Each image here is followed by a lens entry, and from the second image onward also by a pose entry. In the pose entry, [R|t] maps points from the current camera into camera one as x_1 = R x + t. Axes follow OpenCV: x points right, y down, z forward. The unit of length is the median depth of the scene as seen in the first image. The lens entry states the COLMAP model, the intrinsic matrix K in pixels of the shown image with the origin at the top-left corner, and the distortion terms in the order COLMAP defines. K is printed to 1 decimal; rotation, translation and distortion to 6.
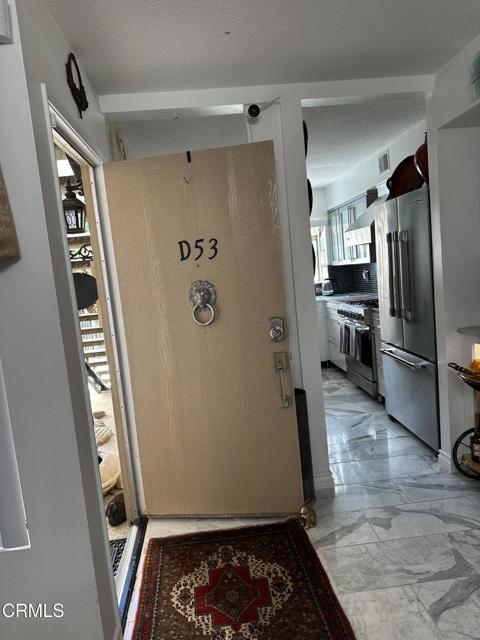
lens RADIAL K [[457.5, 0, 240.0], [0, 457.5, 320.0], [0, 0, 1]] dist [0.050509, -0.061263]
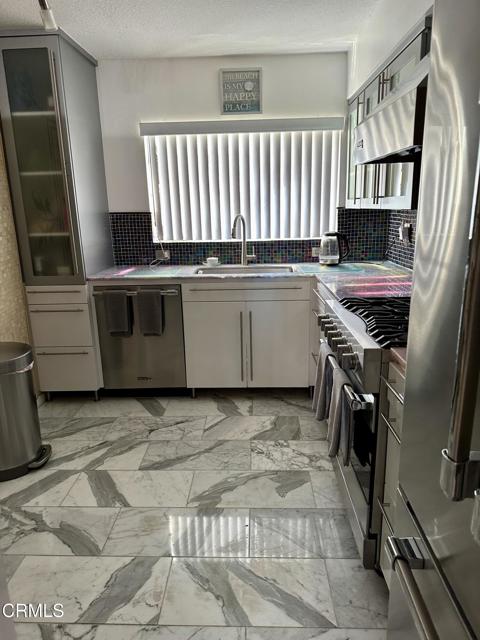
lens RADIAL K [[444.0, 0, 240.0], [0, 444.0, 320.0], [0, 0, 1]] dist [0.160409, -0.262960]
pose [[0.992003, 0.090604, -0.087866, 0.149427], [-0.076846, 0.985850, 0.148981, -0.063964], [0.100121, -0.141038, 0.984928, 0.481461]]
